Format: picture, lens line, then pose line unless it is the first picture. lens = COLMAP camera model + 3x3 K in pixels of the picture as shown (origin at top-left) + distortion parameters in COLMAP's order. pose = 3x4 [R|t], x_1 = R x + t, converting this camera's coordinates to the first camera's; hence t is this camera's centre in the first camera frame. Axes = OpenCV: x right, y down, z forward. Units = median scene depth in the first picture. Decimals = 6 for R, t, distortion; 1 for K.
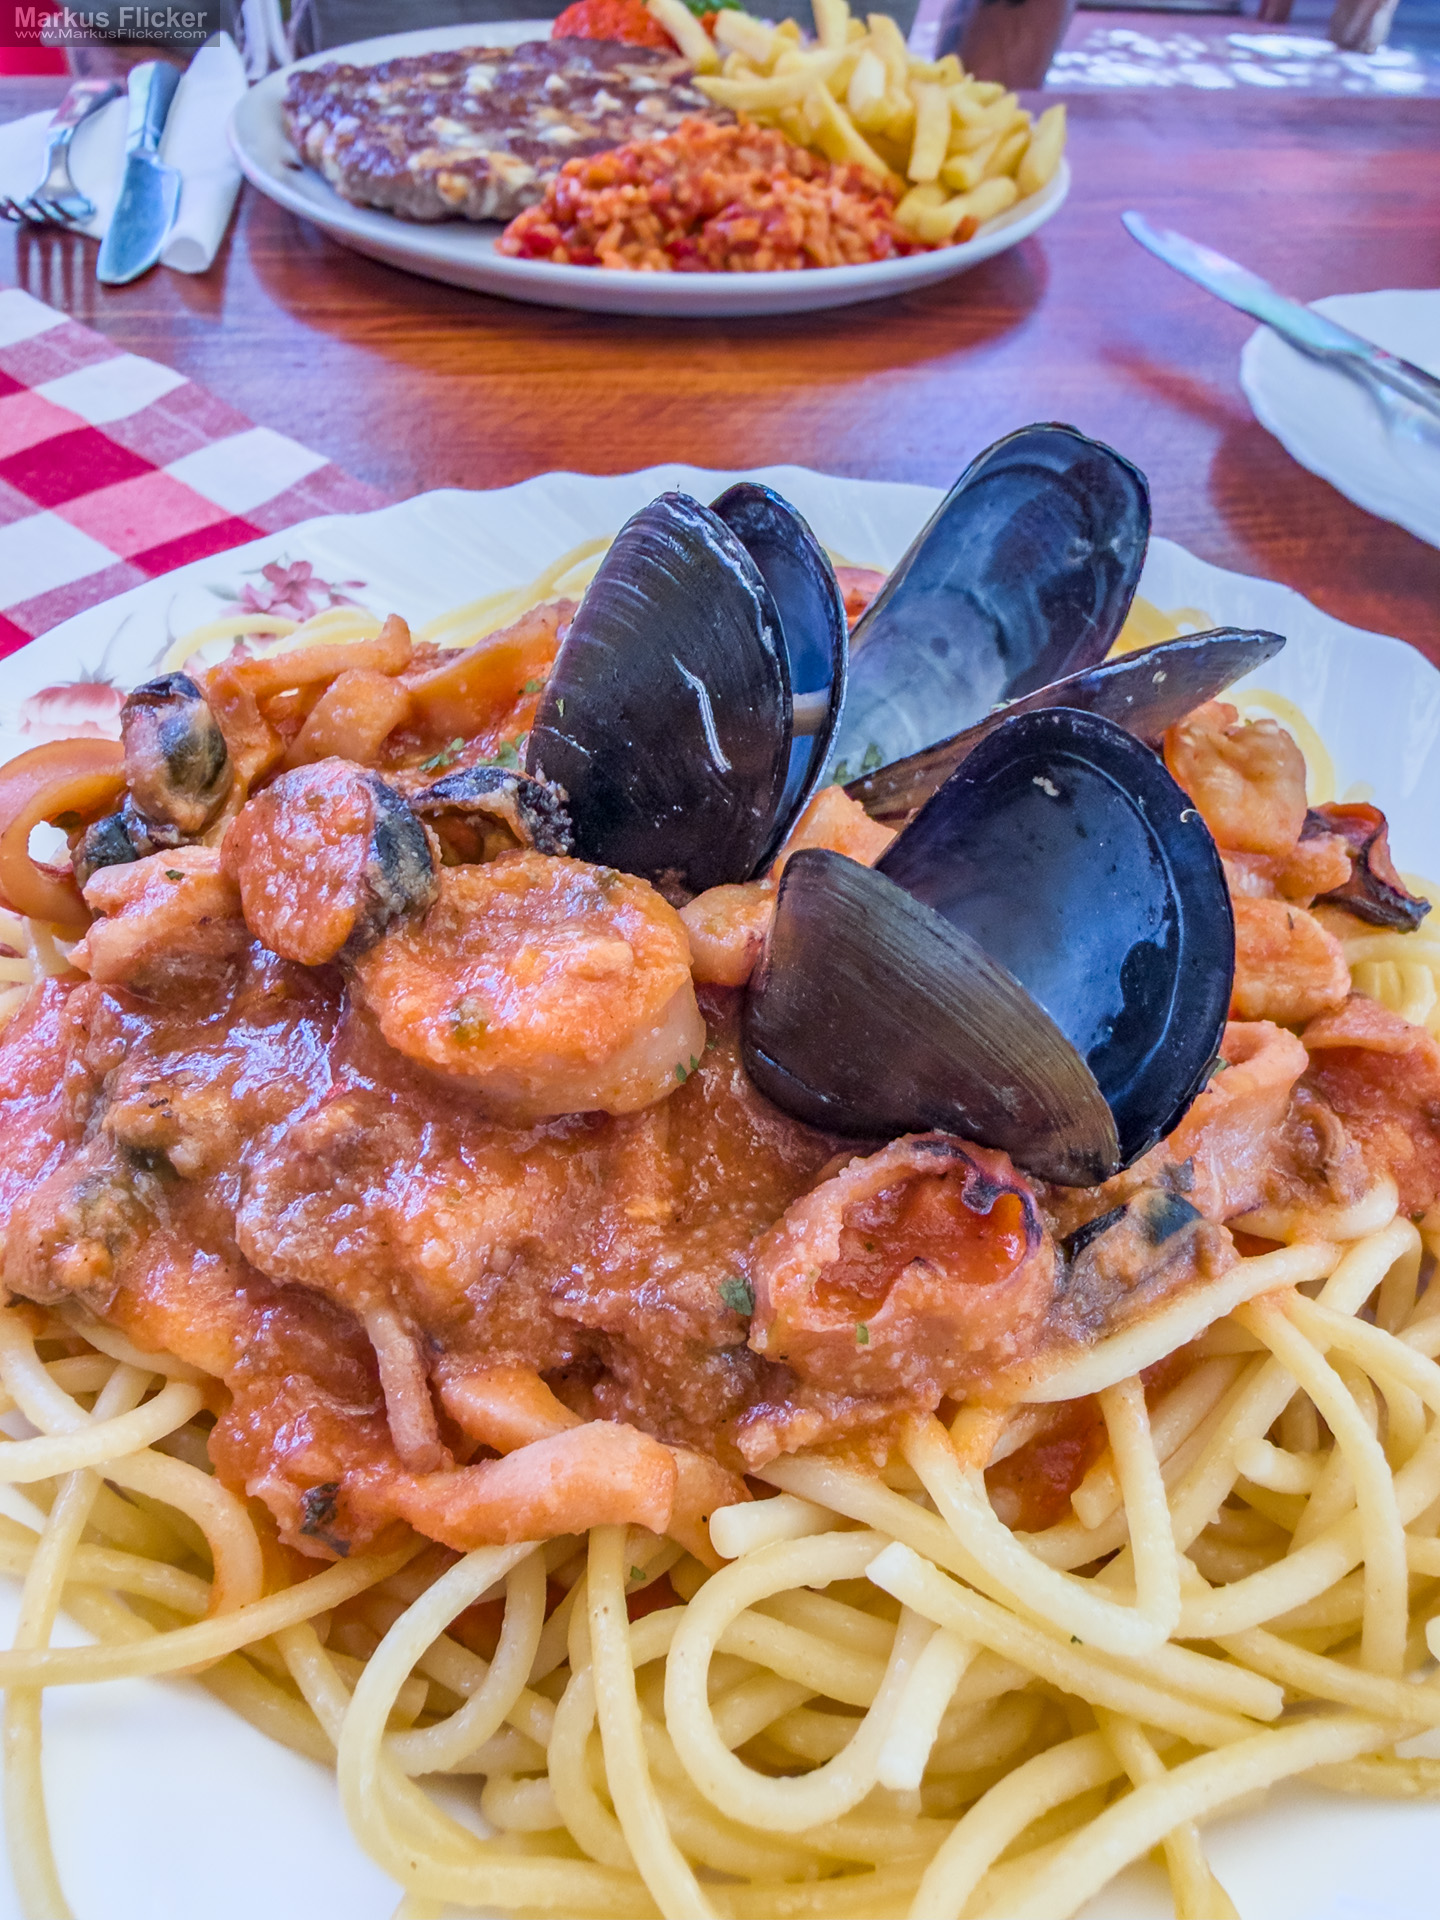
lens RADIAL K [[1375.6, 0, 720.0], [0, 1375.6, 960.0], [0, 0, 1]] dist [0.004453, 0.002645]
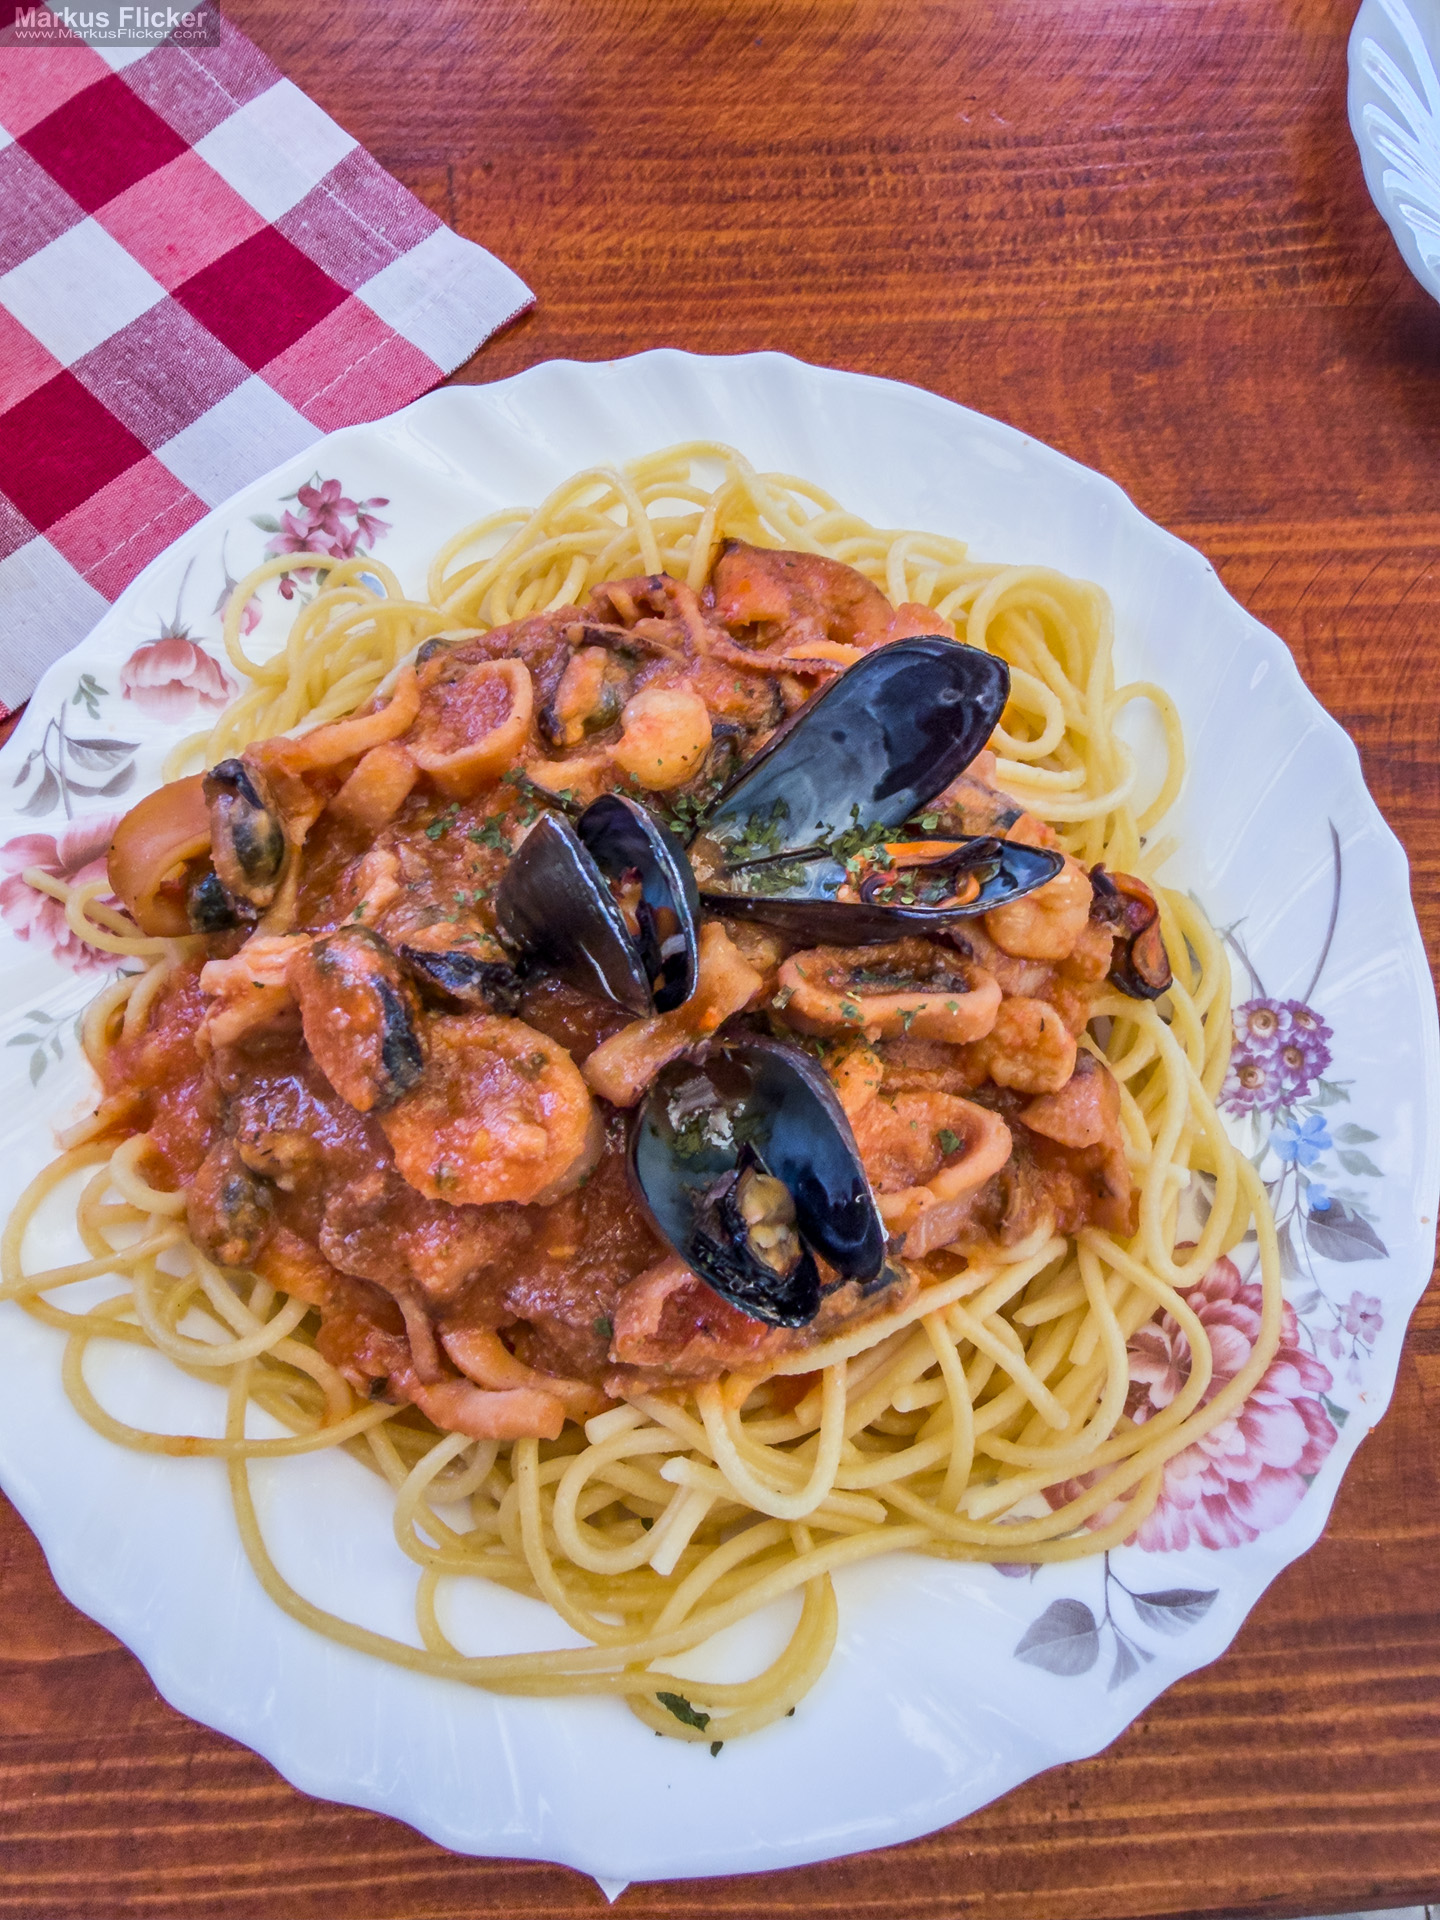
lens RADIAL K [[1303.6, 0, 720.0], [0, 1303.6, 960.0], [0, 0, 1]] dist [-0.004938, -0.001457]
pose [[0.995331, 0.085553, -0.044693, 0.174637], [-0.052486, 0.868299, 0.493257, -0.887909], [0.081006, -0.488608, 0.868735, -0.178869]]
